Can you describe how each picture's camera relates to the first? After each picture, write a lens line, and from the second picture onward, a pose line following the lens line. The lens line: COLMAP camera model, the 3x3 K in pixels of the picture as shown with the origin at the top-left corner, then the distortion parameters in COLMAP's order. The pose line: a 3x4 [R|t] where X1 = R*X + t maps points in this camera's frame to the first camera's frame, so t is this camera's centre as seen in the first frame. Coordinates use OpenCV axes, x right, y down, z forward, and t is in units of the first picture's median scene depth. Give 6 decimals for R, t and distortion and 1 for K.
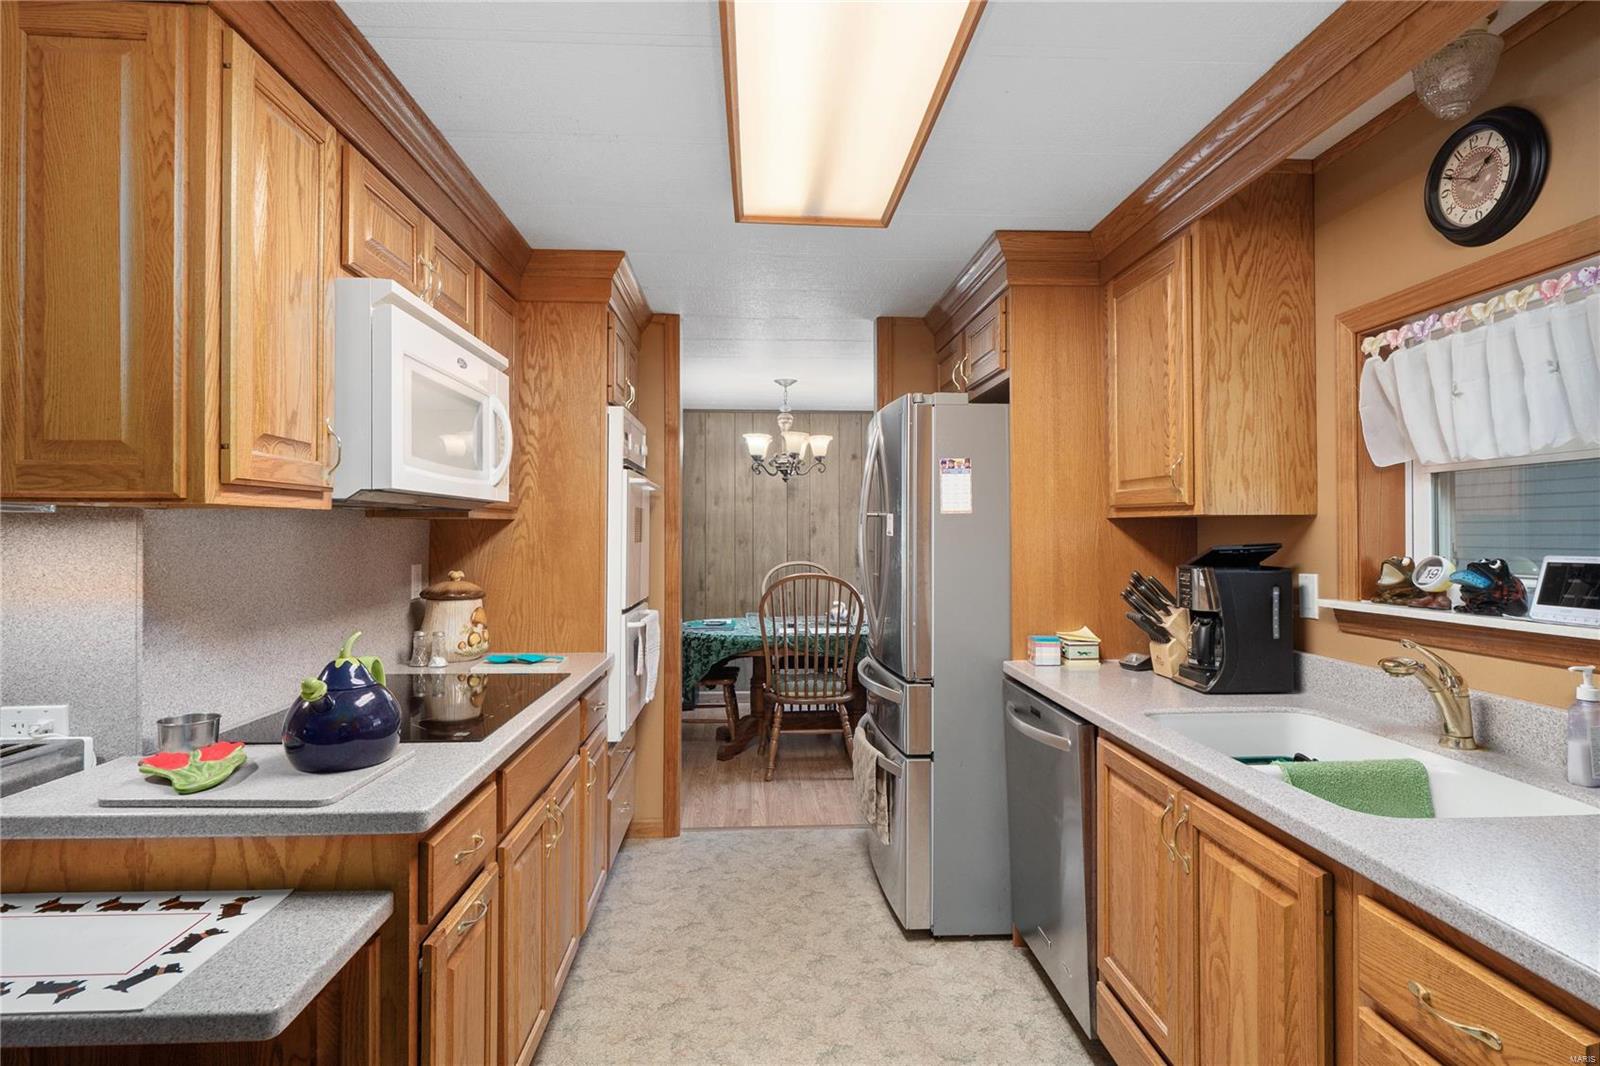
lens RADIAL K [[824.7, 0, 798.7], [0, 824.7, 525.1], [0, 0, 1]] dist [-0.004938, -0.001831]
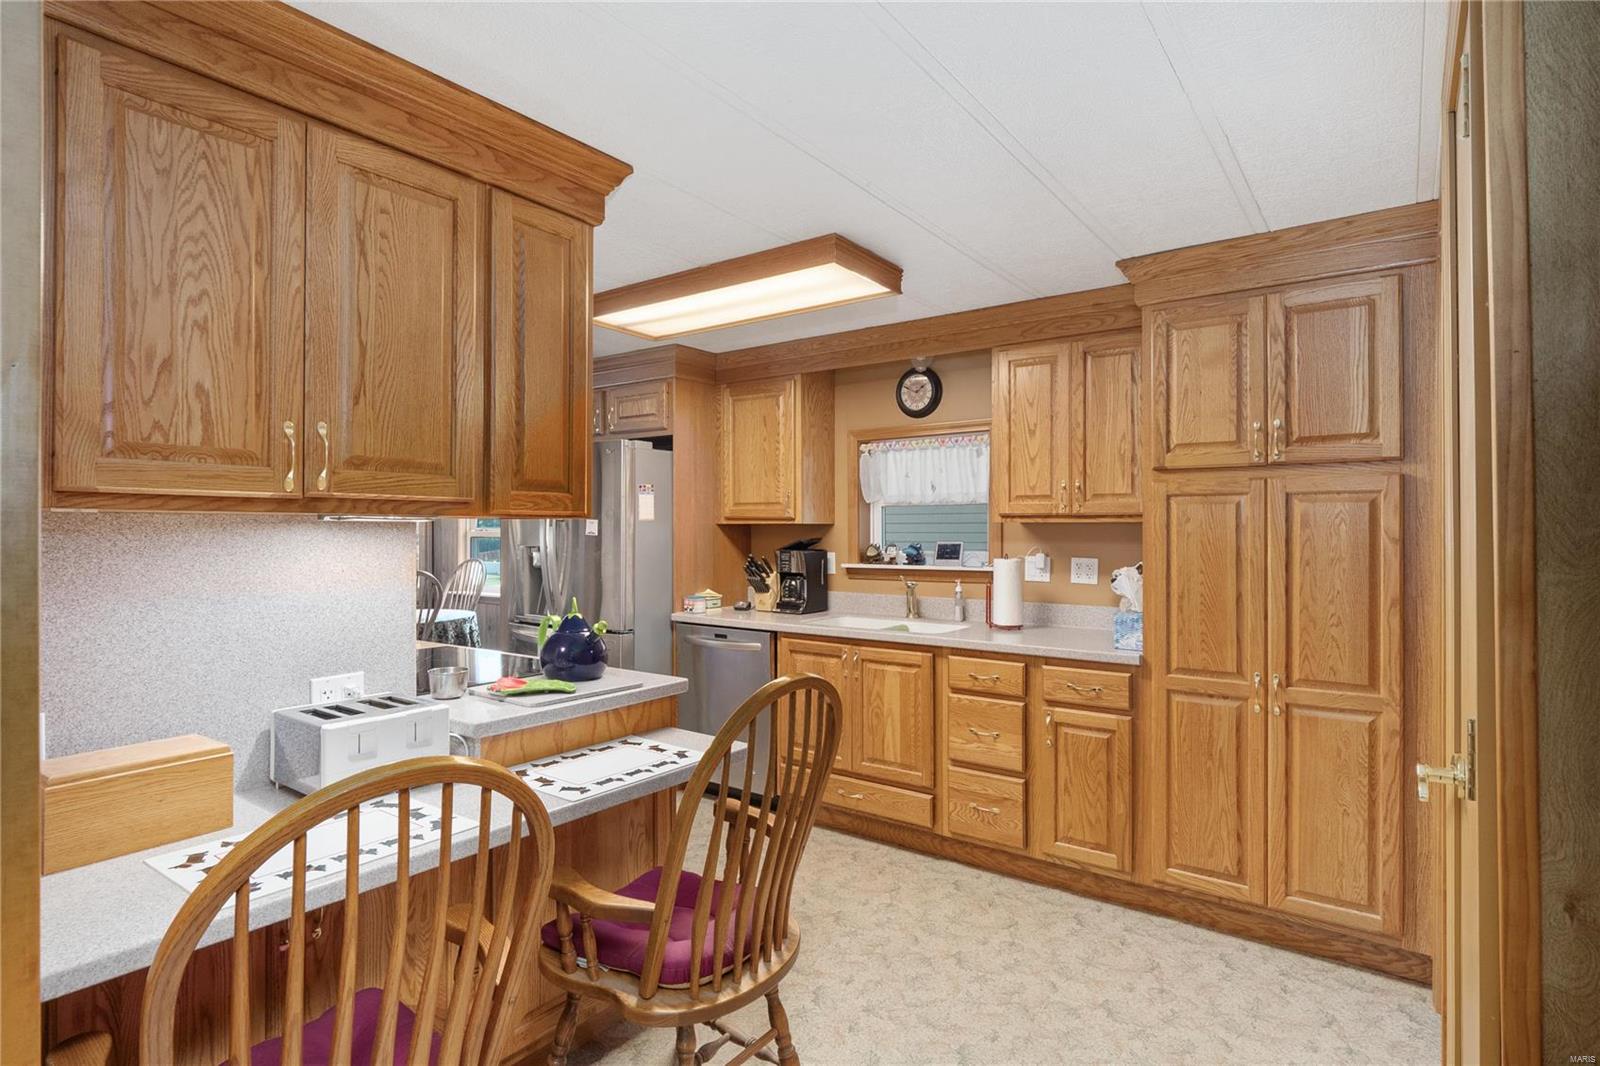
lens RADIAL K [[824.7, 0, 801.7], [0, 824.7, 528.8], [0, 0, 1]] dist [-0.004938, -0.001831]
pose [[0.629997, 0.000358, 0.776597, -1.114291], [-0.008703, 0.999940, 0.006599, -0.014156], [-0.776549, -0.010916, 0.629963, -0.263661]]
